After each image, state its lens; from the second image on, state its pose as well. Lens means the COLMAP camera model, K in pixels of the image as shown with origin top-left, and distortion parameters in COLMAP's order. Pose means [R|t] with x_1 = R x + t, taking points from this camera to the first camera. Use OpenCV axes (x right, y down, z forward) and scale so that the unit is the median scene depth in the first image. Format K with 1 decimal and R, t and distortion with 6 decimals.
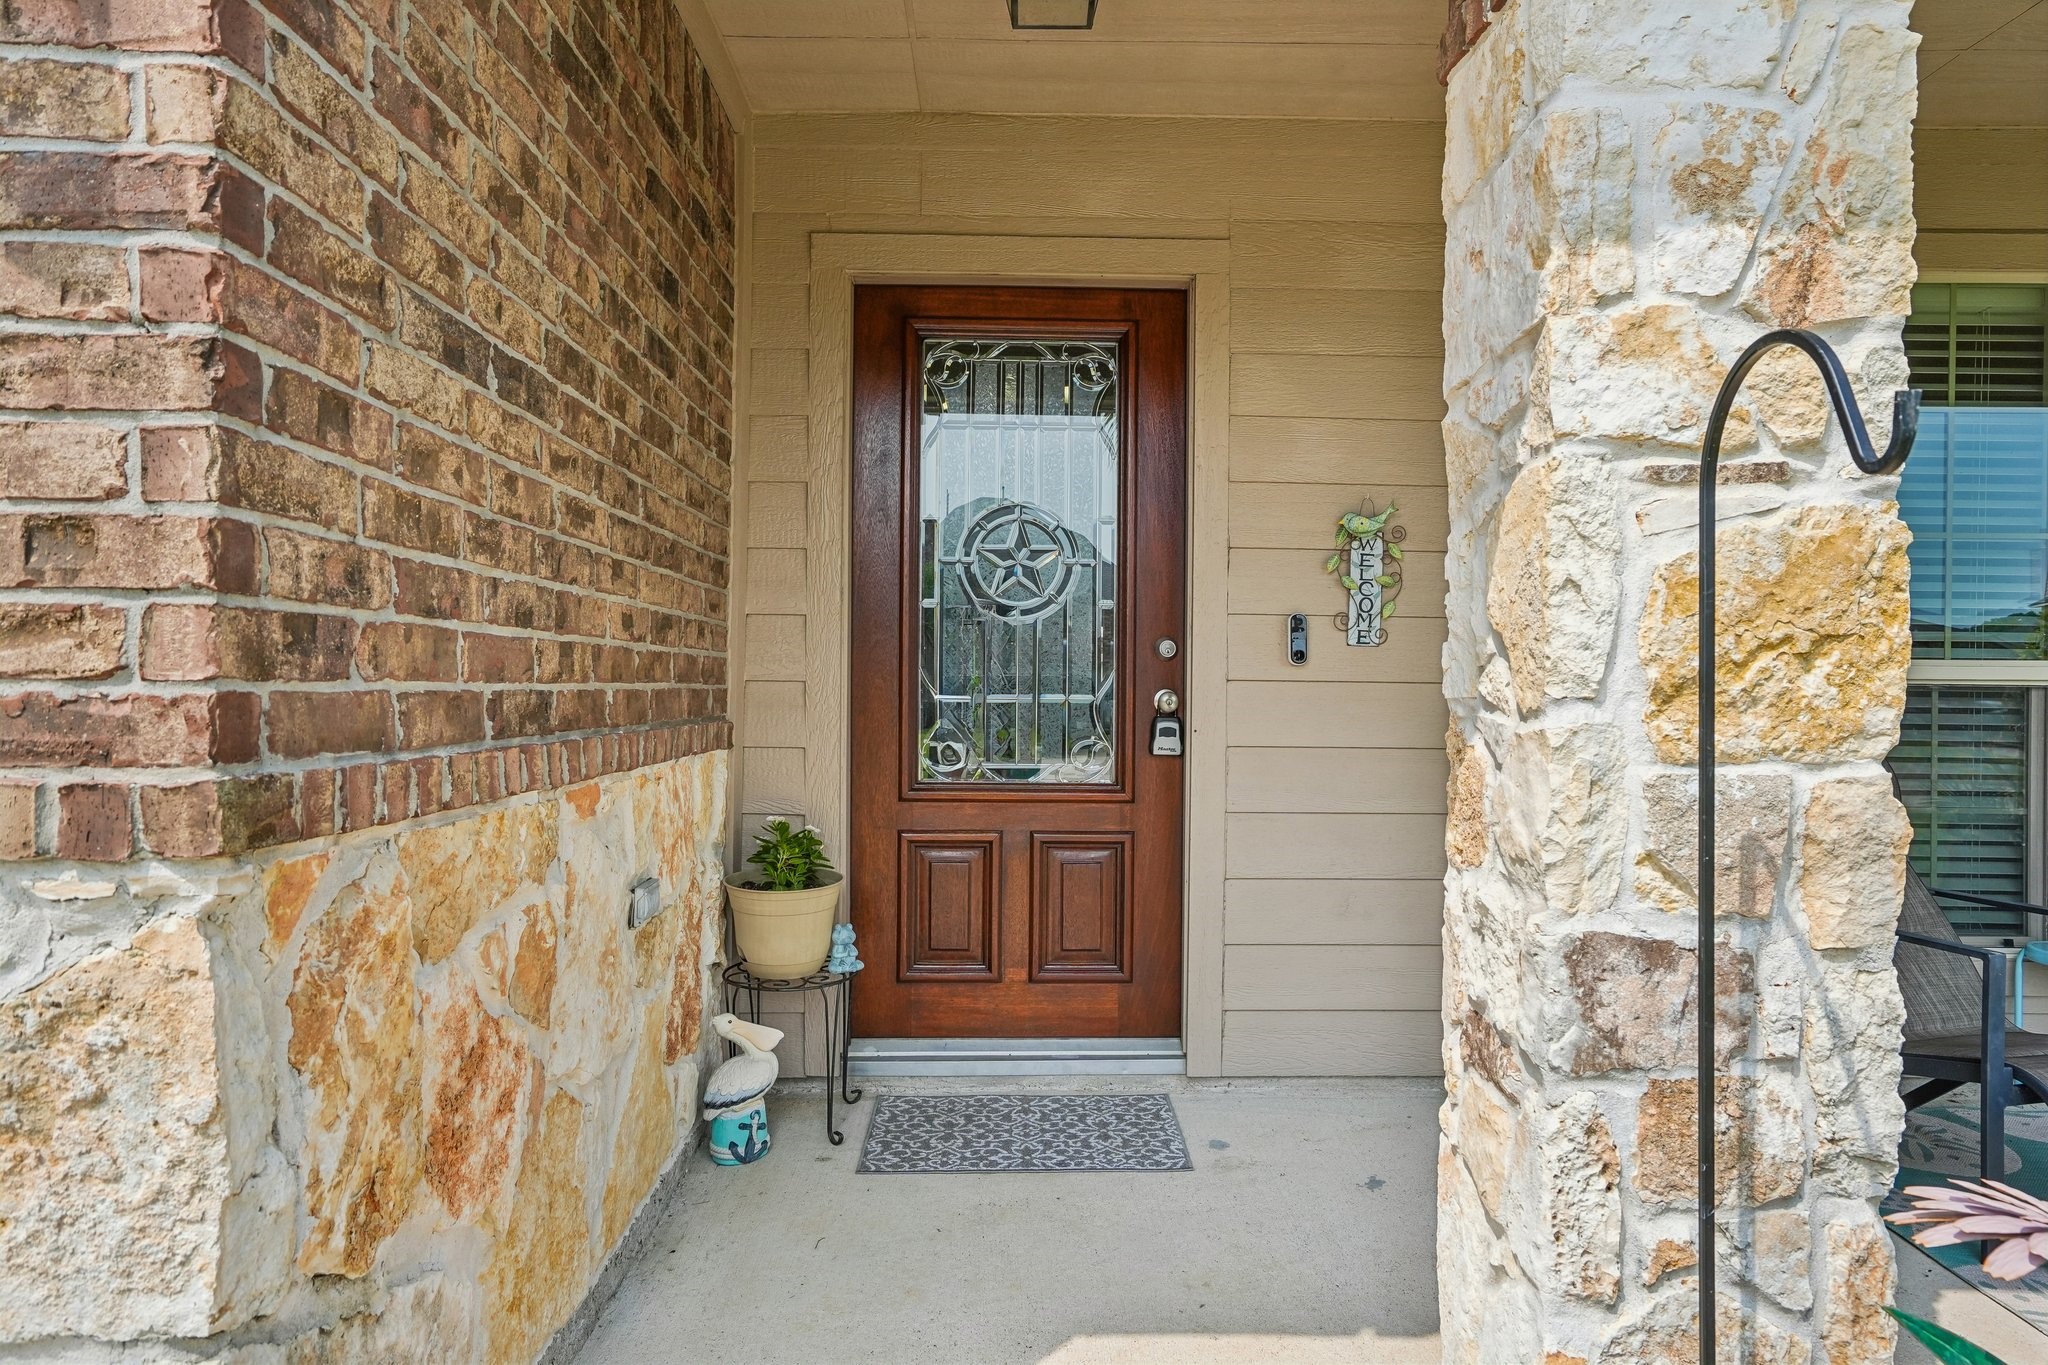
lens RADIAL K [[1188.7, 0, 1027.7], [0, 1188.7, 682.0], [0, 0, 1]] dist [0.002963, 0.001404]
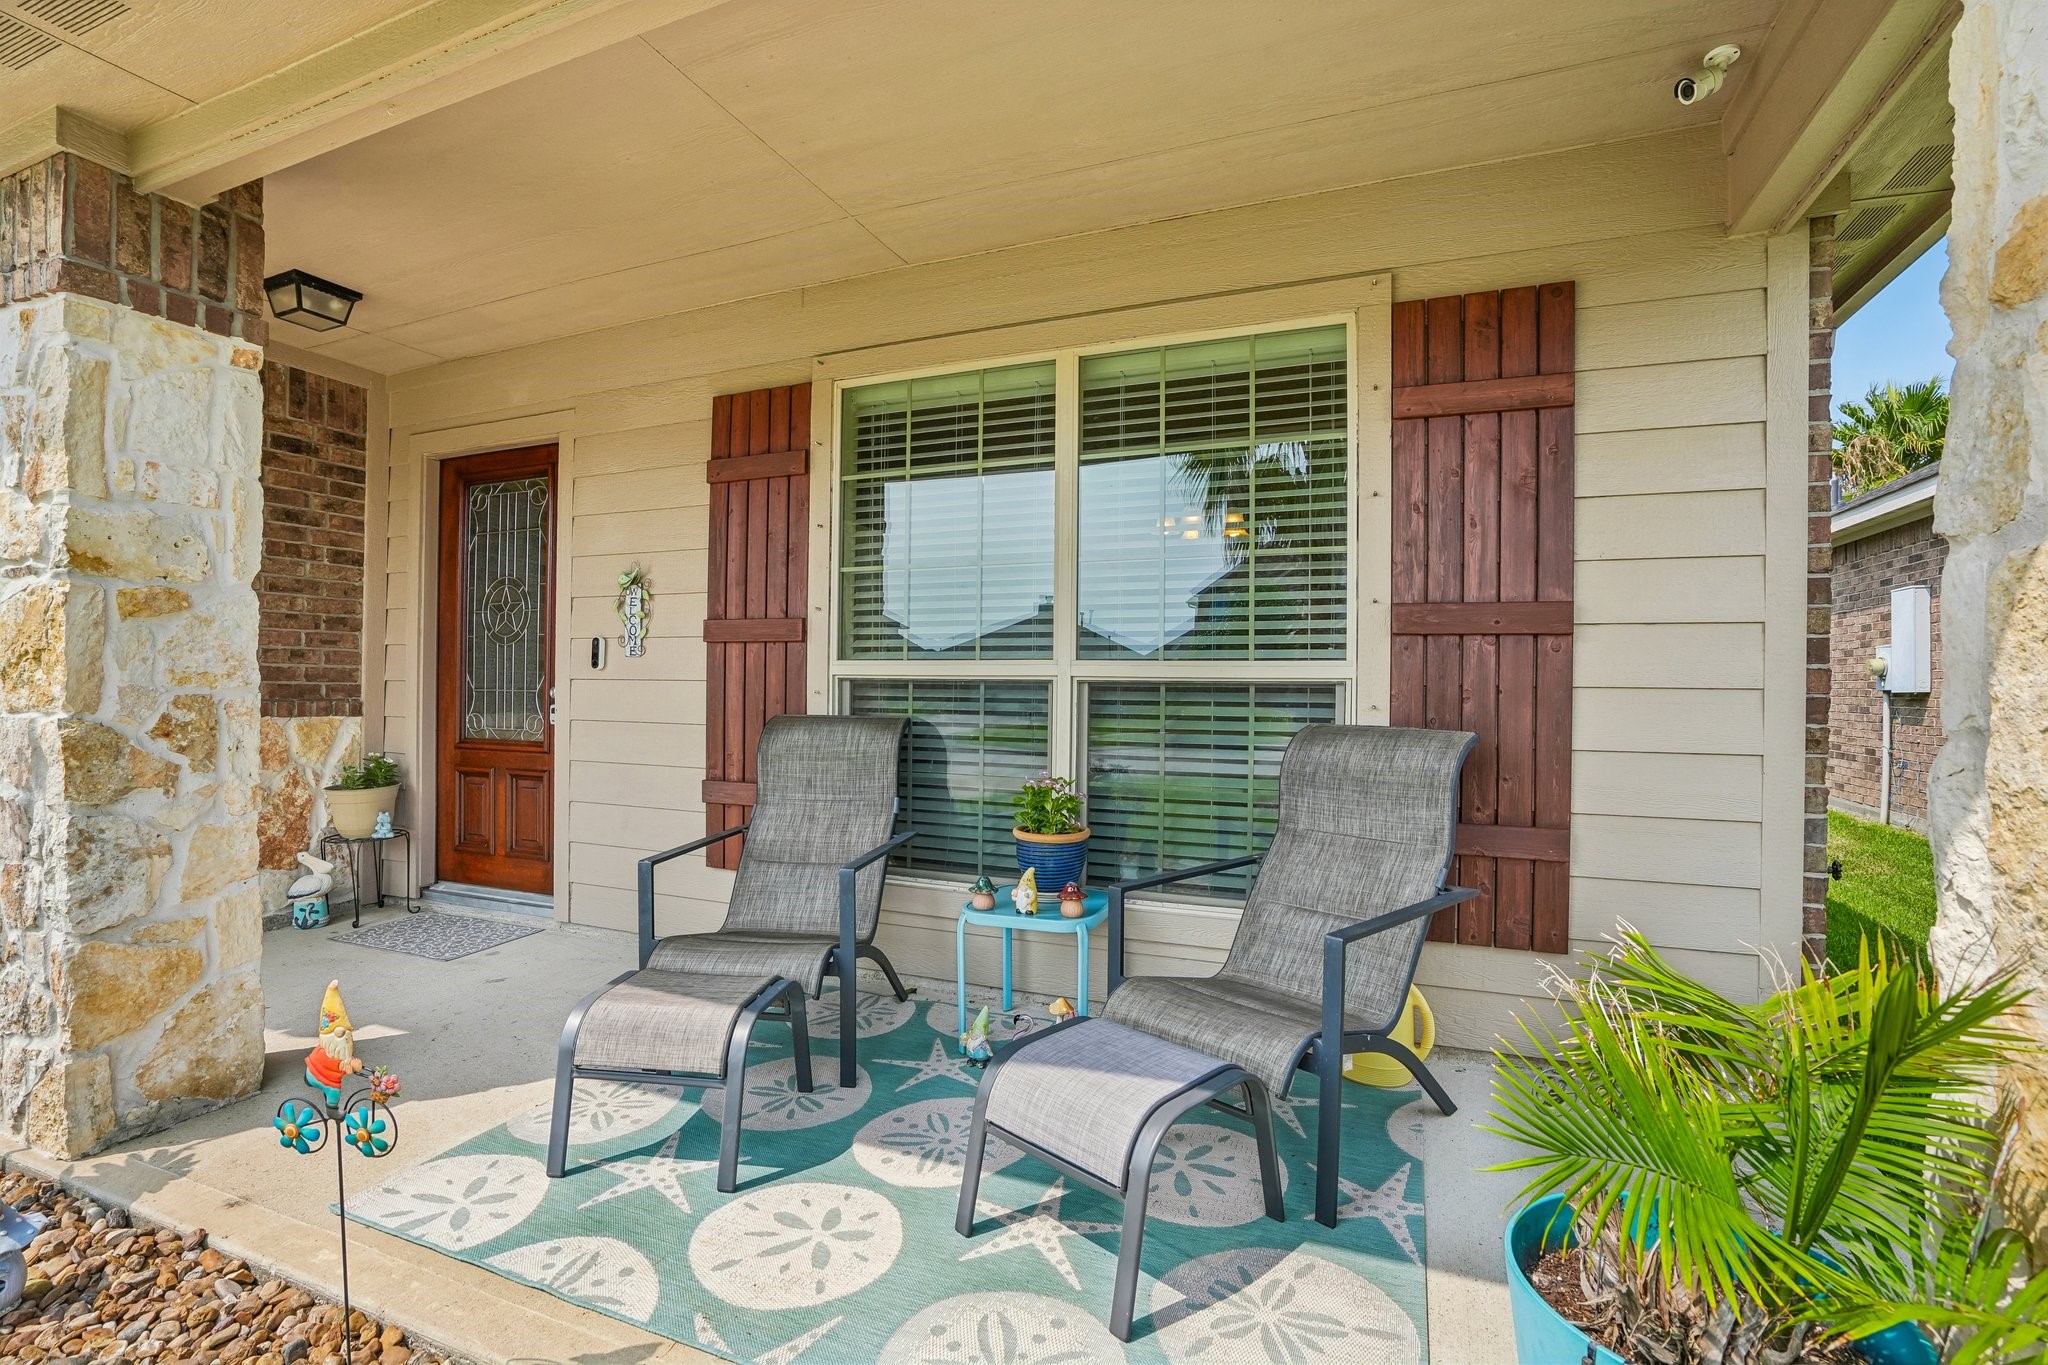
lens RADIAL K [[931.1, 0, 1020.0], [0, 931.1, 678.6], [0, 0, 1]] dist [-0.010659, -0.000428]
pose [[0.904882, -0.004279, -0.425642, 1.258537], [0.001332, 0.999973, -0.007223, 0.007784], [0.425661, 0.005969, 0.904863, 0.113192]]
